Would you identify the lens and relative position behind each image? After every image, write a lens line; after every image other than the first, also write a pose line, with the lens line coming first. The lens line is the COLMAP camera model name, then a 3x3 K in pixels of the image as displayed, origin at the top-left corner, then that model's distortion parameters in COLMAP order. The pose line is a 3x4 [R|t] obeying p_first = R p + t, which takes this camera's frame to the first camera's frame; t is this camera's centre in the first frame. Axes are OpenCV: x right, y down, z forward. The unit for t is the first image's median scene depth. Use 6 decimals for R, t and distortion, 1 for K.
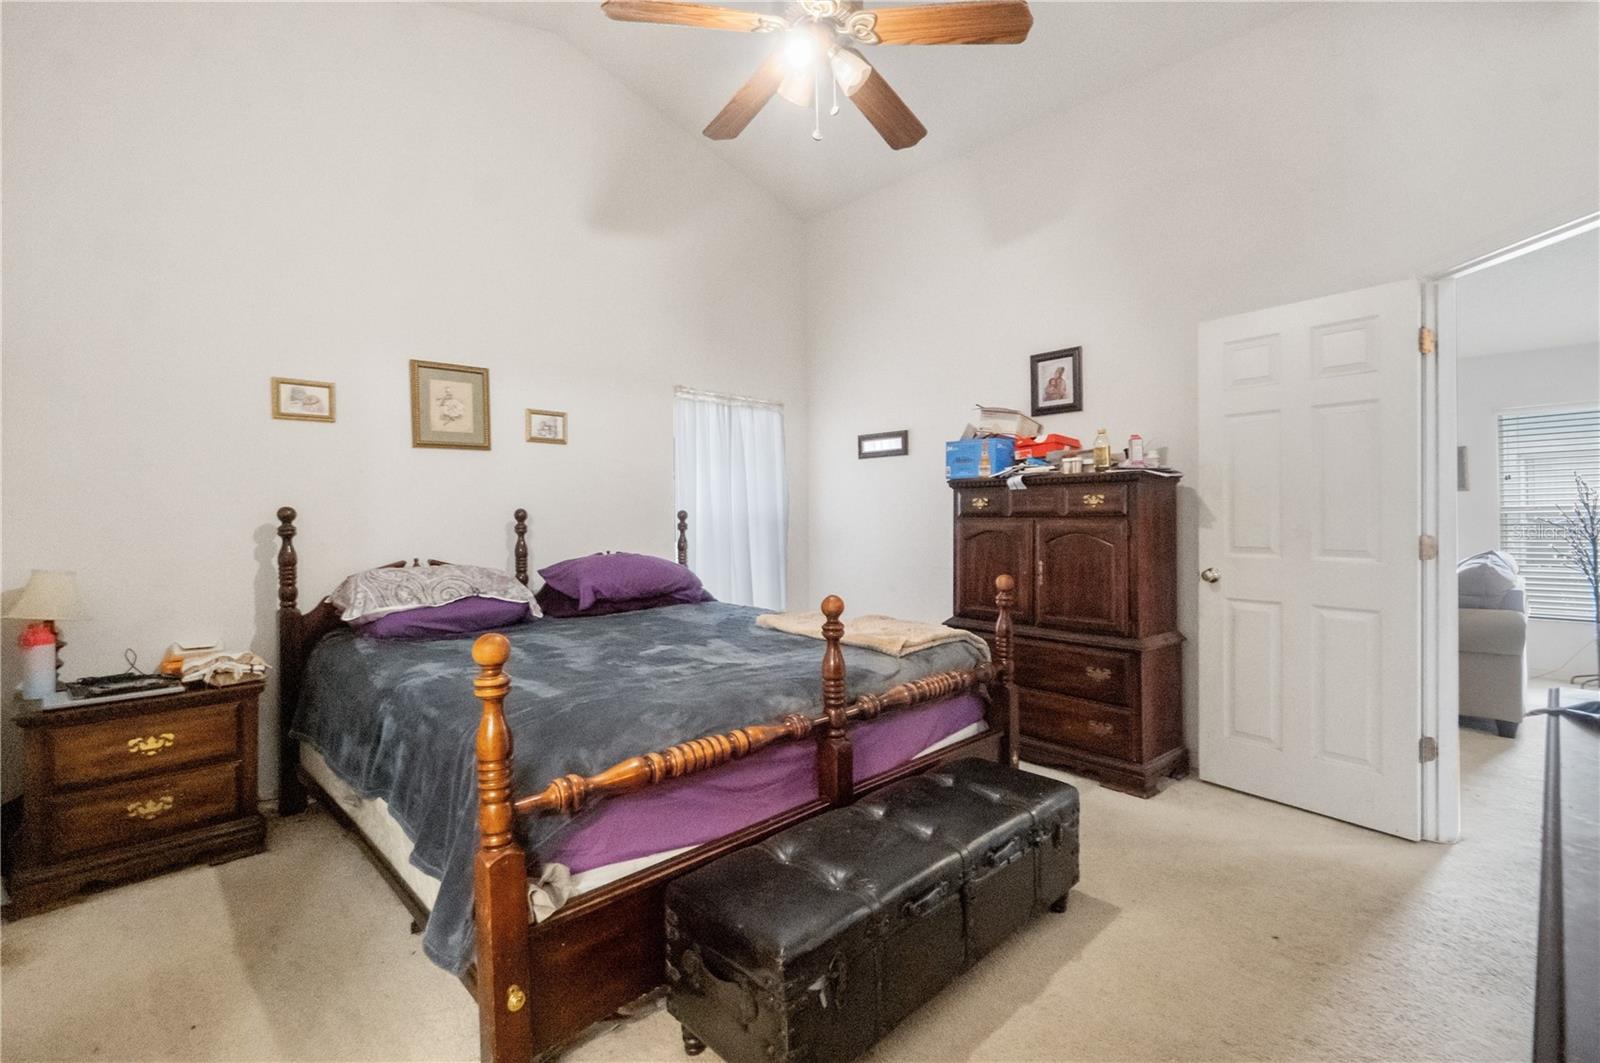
lens RADIAL K [[701.4, 0, 809.4], [0, 701.4, 519.5], [0, 0, 1]] dist [-0.006416, 0.001426]
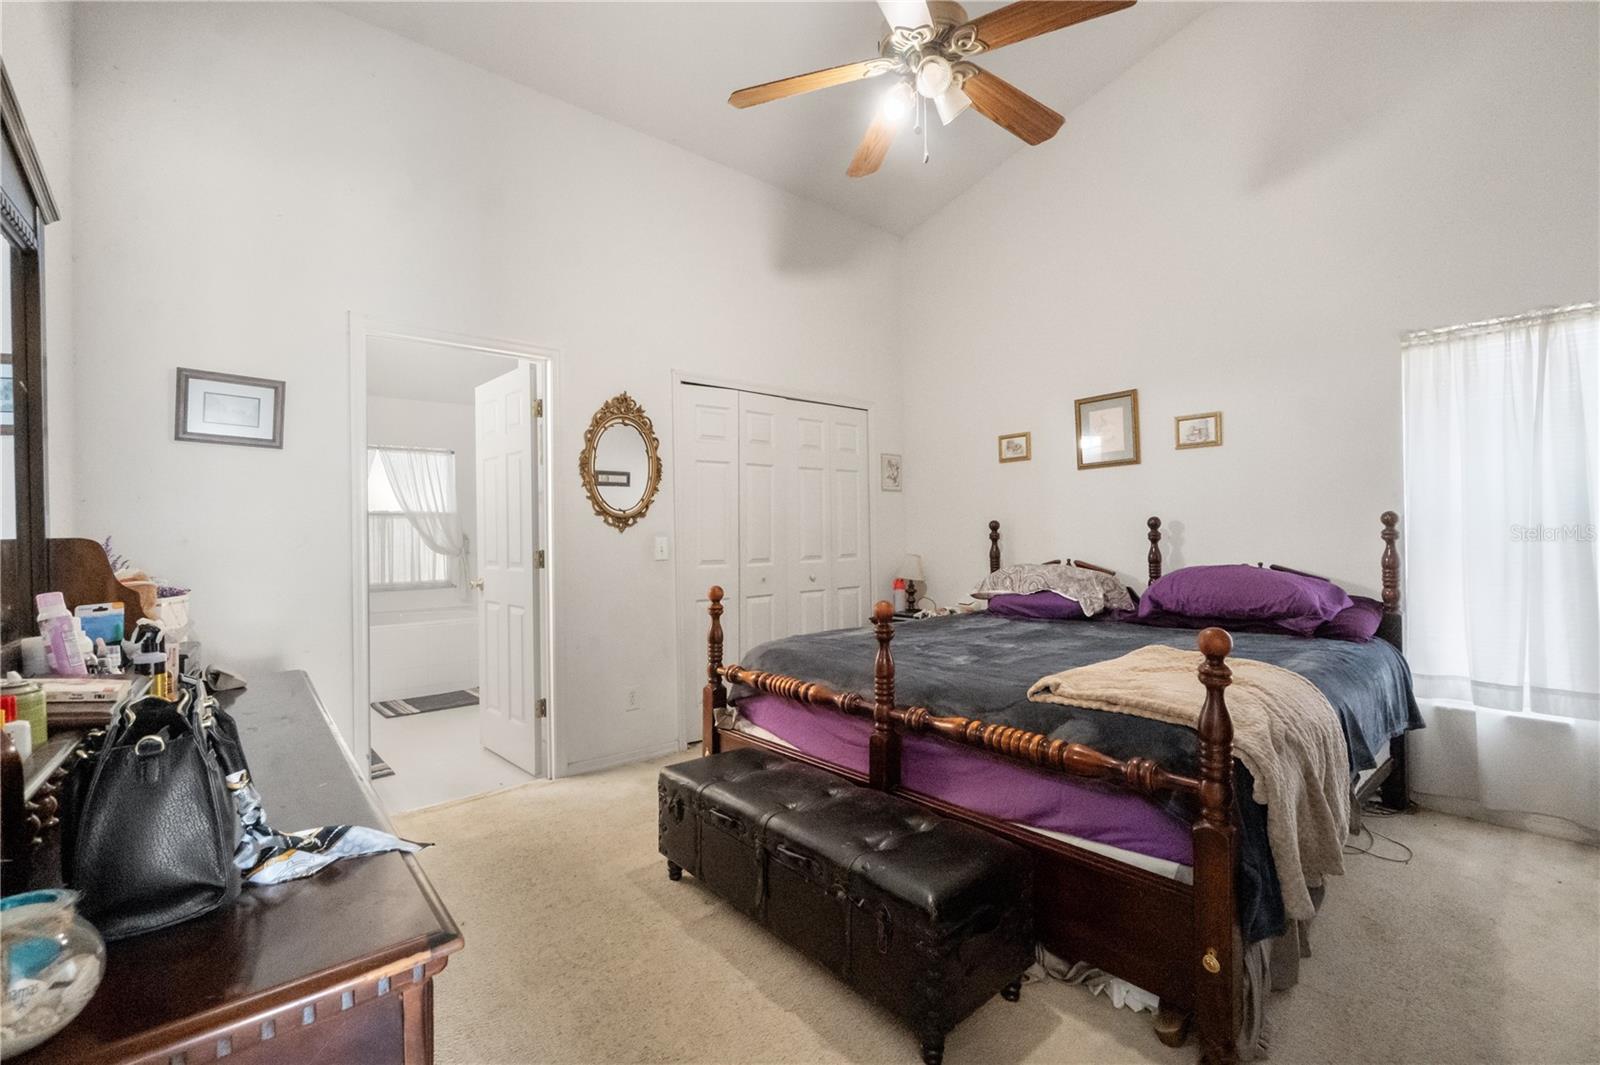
lens RADIAL K [[701.4, 0, 808.4], [0, 701.4, 533.3], [0, 0, 1]] dist [-0.006416, 0.001426]
pose [[-0.064894, 0.006769, -0.997869, 0.732854], [0.013755, 0.999888, 0.005888, -0.004158], [0.997797, -0.013344, -0.064980, 0.616059]]
